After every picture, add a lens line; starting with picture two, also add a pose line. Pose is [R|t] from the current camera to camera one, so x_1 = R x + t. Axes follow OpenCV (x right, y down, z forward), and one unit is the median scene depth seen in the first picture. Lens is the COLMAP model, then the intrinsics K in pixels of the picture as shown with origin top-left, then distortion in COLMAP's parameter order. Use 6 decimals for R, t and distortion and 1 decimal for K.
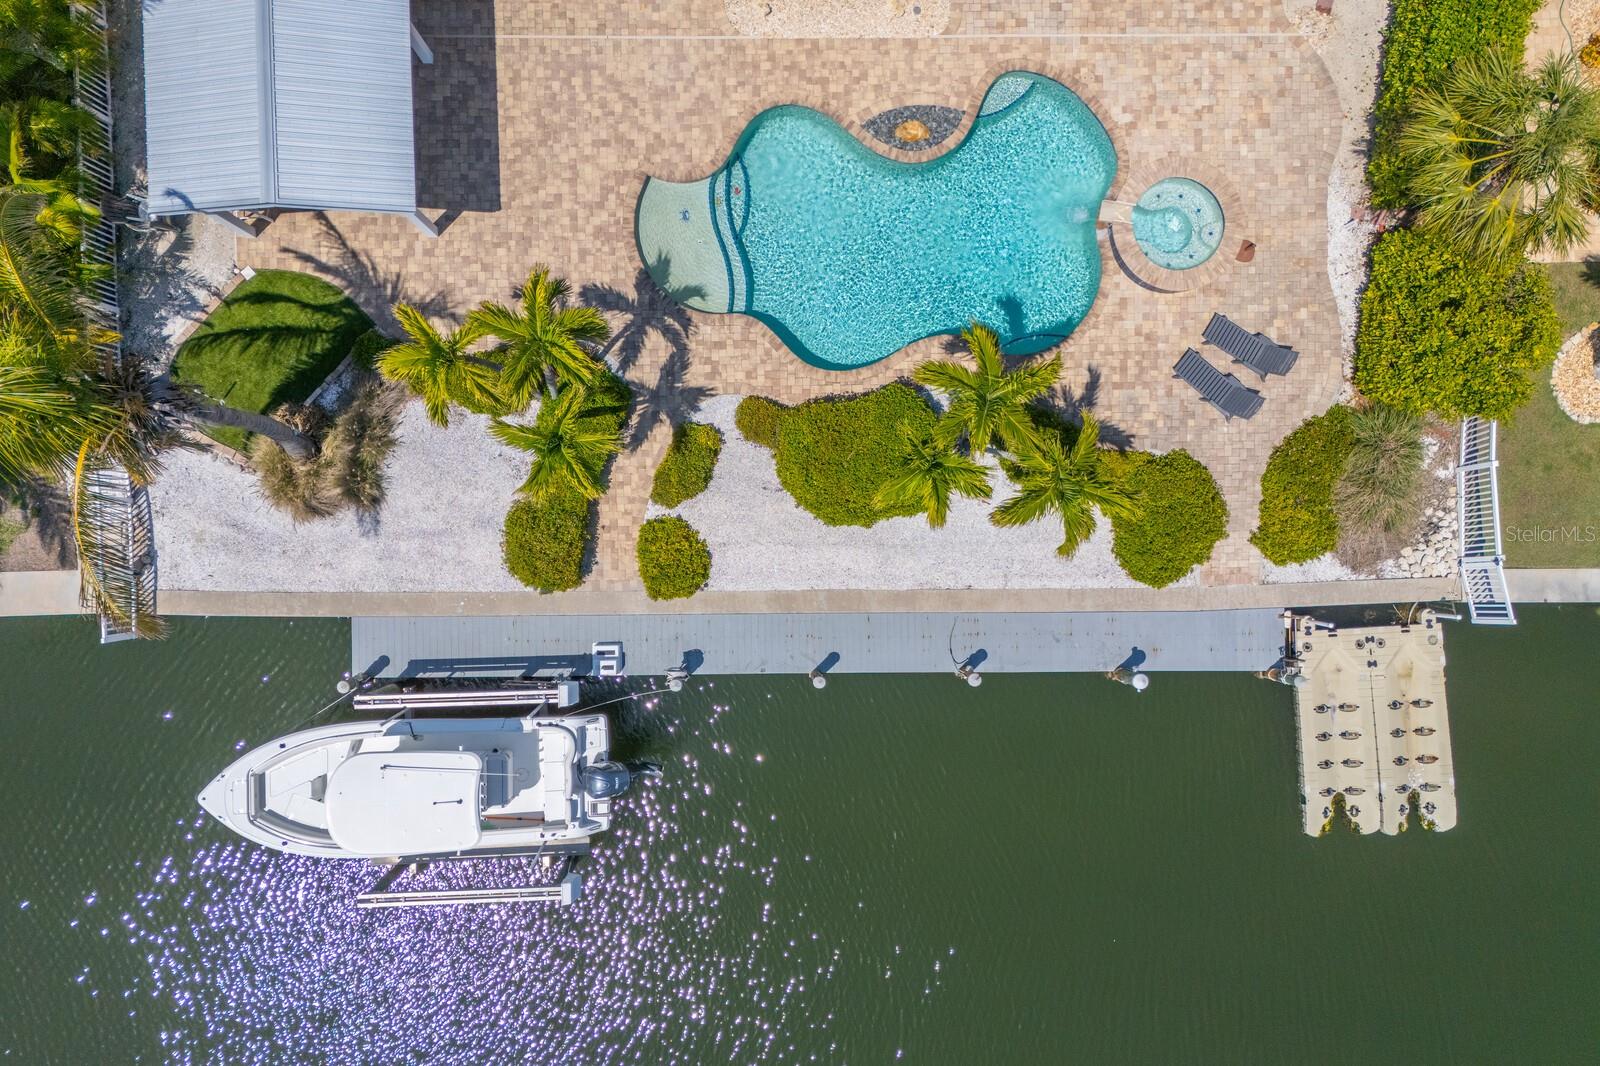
lens RADIAL K [[1123.6, 0, 760.7], [0, 1123.6, 532.0], [0, 0, 1]] dist [0.044394, -0.005409]
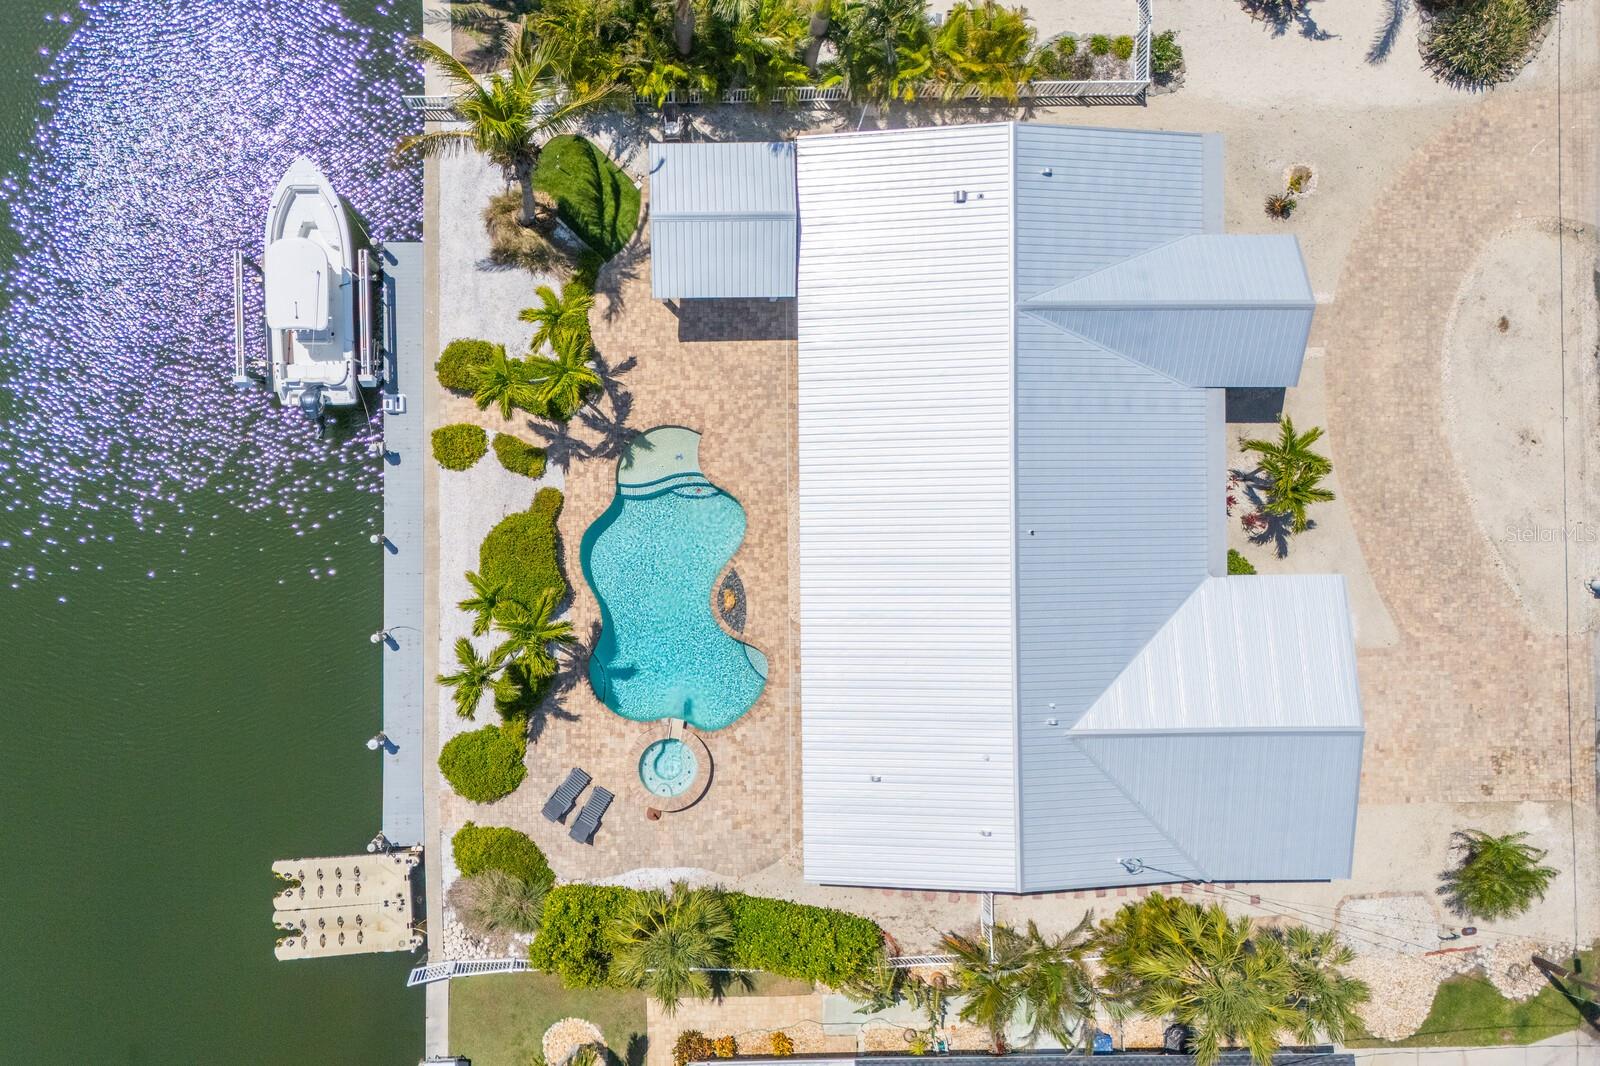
lens RADIAL K [[1571.5, 0, 800.0], [0, 1571.5, 533.0], [0, 0, 1]] dist [0.130689, -0.328959]
pose [[-0.007055, 0.999617, -0.026773, 0.097213], [-0.999305, -0.008028, -0.036408, -0.369630], [-0.036609, 0.026497, 0.998978, -1.204053]]
